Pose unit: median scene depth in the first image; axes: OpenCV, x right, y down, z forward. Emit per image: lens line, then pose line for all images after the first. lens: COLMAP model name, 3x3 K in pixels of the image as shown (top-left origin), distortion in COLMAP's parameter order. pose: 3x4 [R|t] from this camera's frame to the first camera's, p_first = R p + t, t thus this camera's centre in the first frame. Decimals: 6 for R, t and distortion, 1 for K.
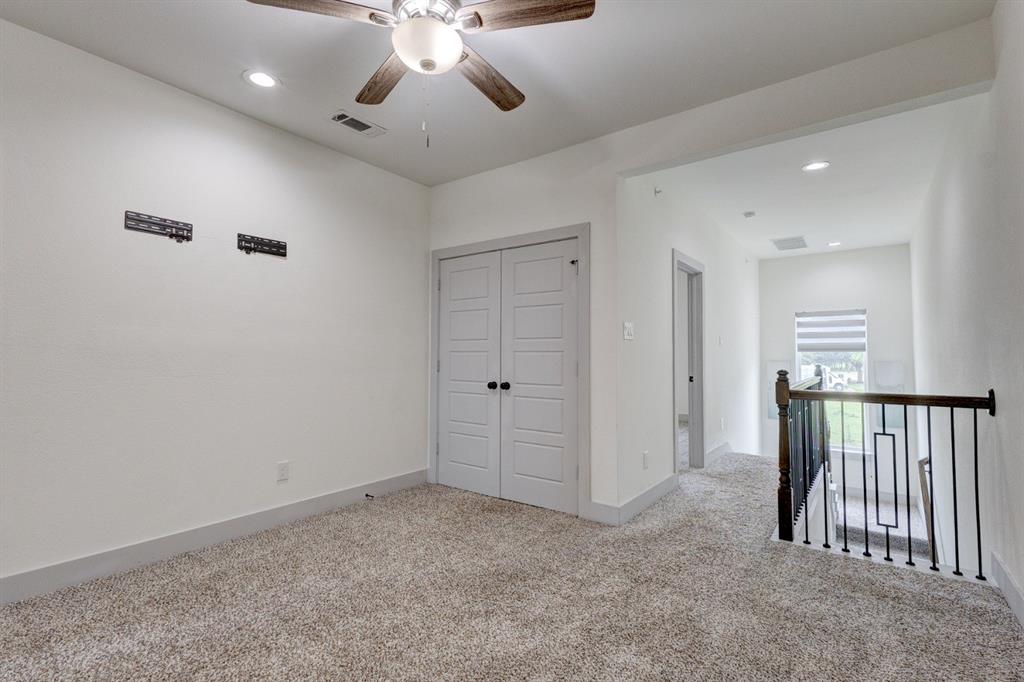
lens RADIAL K [[479.8, 0, 512.0], [0, 479.8, 341.0], [0, 0, 1]] dist [0.017596, 0.000012]
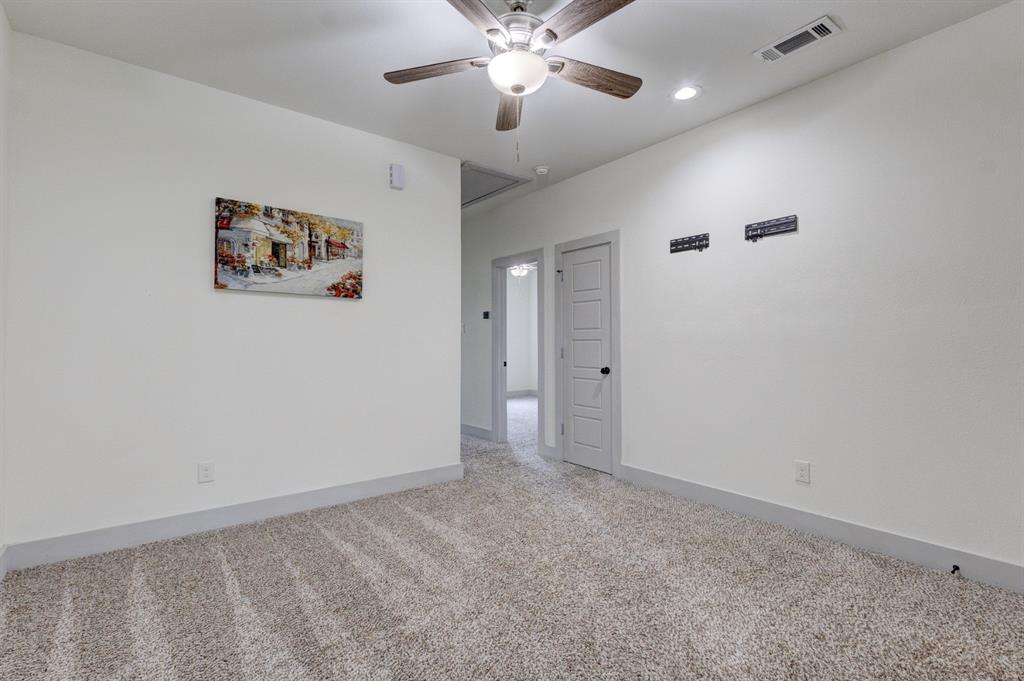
lens RADIAL K [[479.8, 0, 512.0], [0, 479.8, 340.5], [0, 0, 1]] dist [0.017596, 0.000012]
pose [[-0.283826, -0.014009, -0.958773, 0.608173], [0.023307, 0.999497, -0.021504, 0.039340], [0.958592, -0.028450, -0.283357, 0.846424]]
